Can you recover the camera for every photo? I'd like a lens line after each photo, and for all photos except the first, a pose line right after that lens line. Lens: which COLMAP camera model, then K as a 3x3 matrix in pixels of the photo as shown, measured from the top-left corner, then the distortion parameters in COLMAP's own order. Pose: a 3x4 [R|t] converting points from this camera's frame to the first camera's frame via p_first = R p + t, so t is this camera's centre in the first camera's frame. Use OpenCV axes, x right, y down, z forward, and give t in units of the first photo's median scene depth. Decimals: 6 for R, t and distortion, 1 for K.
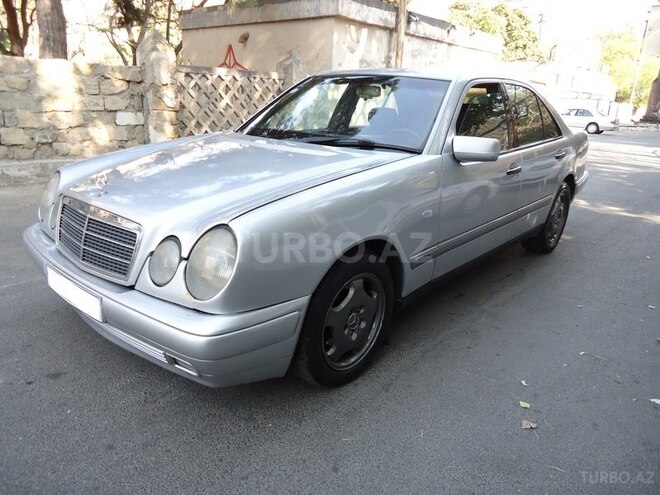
lens RADIAL K [[481.1, 0, 330.0], [0, 481.1, 247.5], [0, 0, 1]] dist [0.000317, 0.003312]
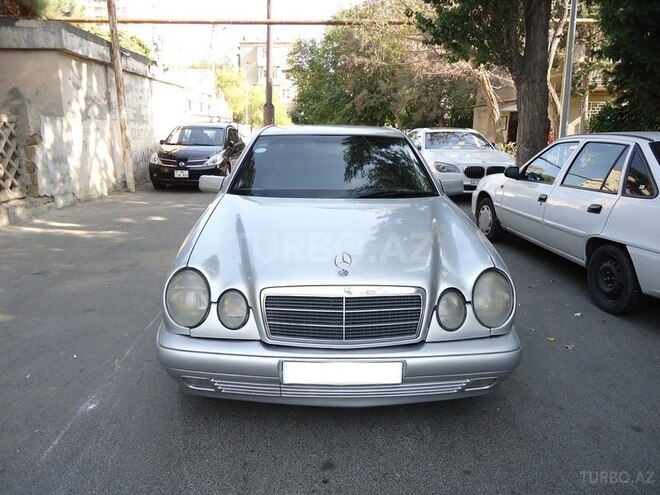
lens RADIAL K [[481.1, 0, 330.0], [0, 481.1, 247.5], [0, 0, 1]] dist [0.000317, 0.003312]
pose [[0.737638, -0.199187, 0.645147, -0.241380], [0.226267, 0.973170, 0.041758, -0.045317], [-0.636156, 0.115173, 0.762916, 0.042055]]
